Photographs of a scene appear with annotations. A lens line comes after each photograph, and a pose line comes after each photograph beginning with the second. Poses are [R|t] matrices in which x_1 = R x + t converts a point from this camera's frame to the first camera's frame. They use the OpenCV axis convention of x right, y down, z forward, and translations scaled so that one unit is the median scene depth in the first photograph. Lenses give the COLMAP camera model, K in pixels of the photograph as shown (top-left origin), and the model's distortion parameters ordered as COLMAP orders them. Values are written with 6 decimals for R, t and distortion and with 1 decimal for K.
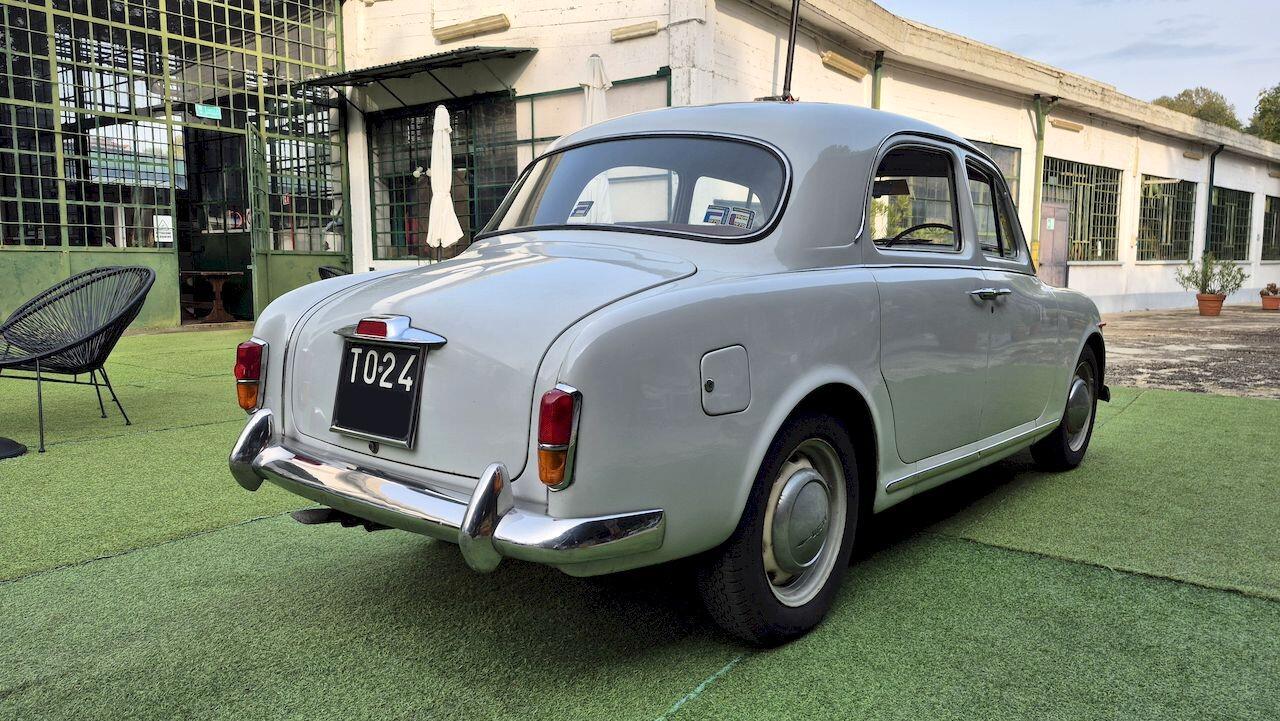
lens RADIAL K [[886.8, 0, 643.5], [0, 886.8, 357.0], [0, 0, 1]] dist [0.083911, -0.087986]
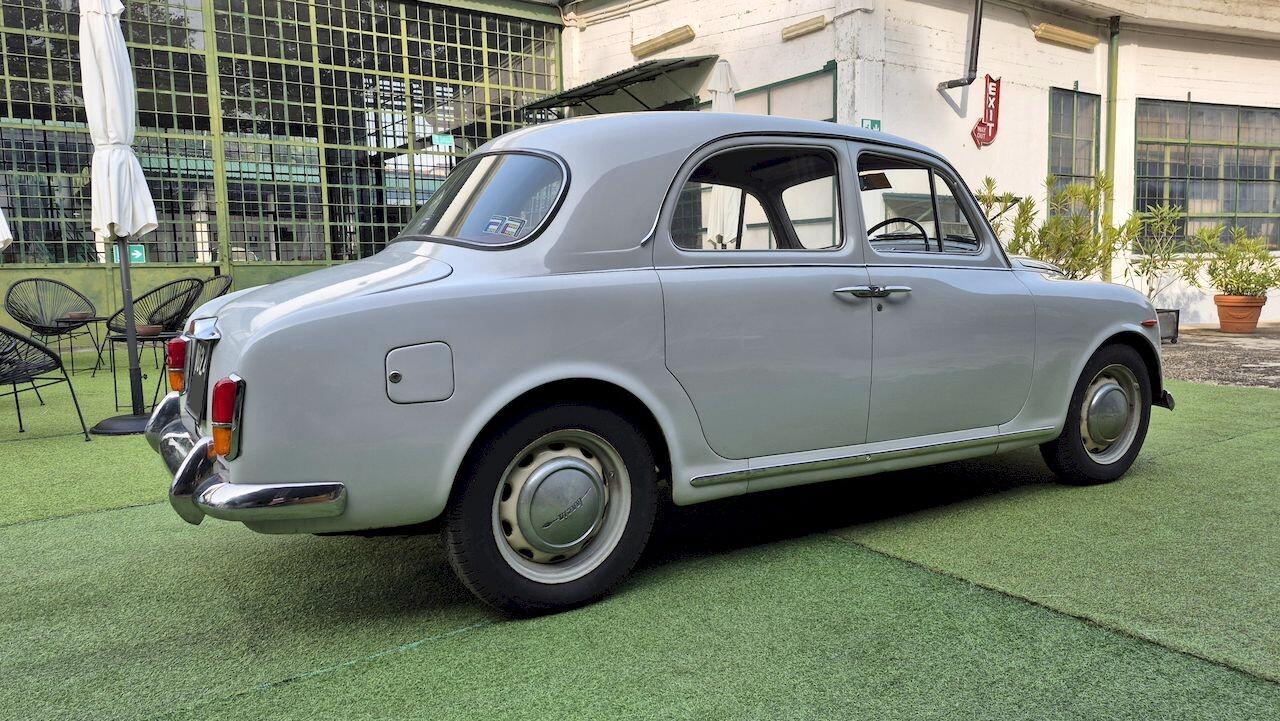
lens RADIAL K [[886.8, 0, 643.8], [0, 886.8, 358.7], [0, 0, 1]] dist [0.083911, -0.087986]
pose [[0.948399, 0.009852, -0.316927, 0.143265], [-0.009258, 0.999951, 0.003379, 0.000265], [0.316945, -0.000270, 0.948444, 0.002317]]
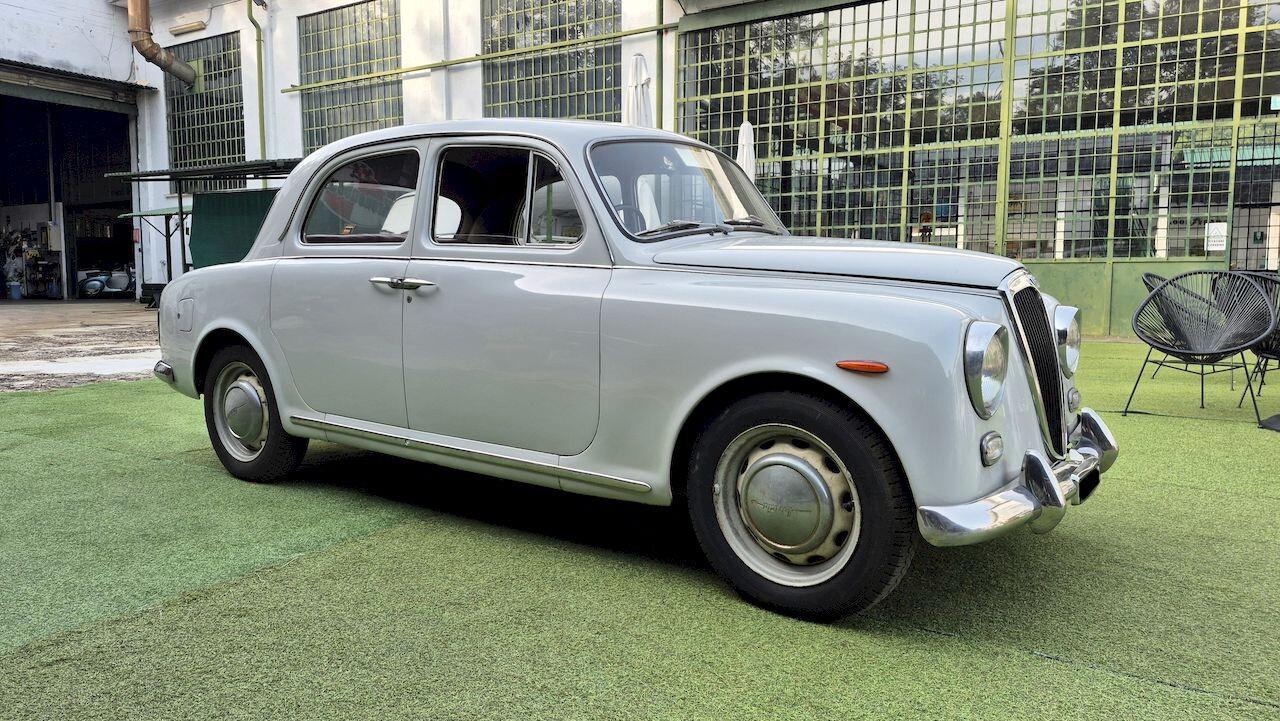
lens RADIAL K [[886.8, 0, 641.9], [0, 886.8, 357.7], [0, 0, 1]] dist [0.083911, -0.087986]
pose [[0.072991, 0.087628, -0.993475, 0.443186], [-0.105587, 0.991213, 0.079671, -0.030136], [0.991728, 0.099083, 0.081603, 0.373620]]
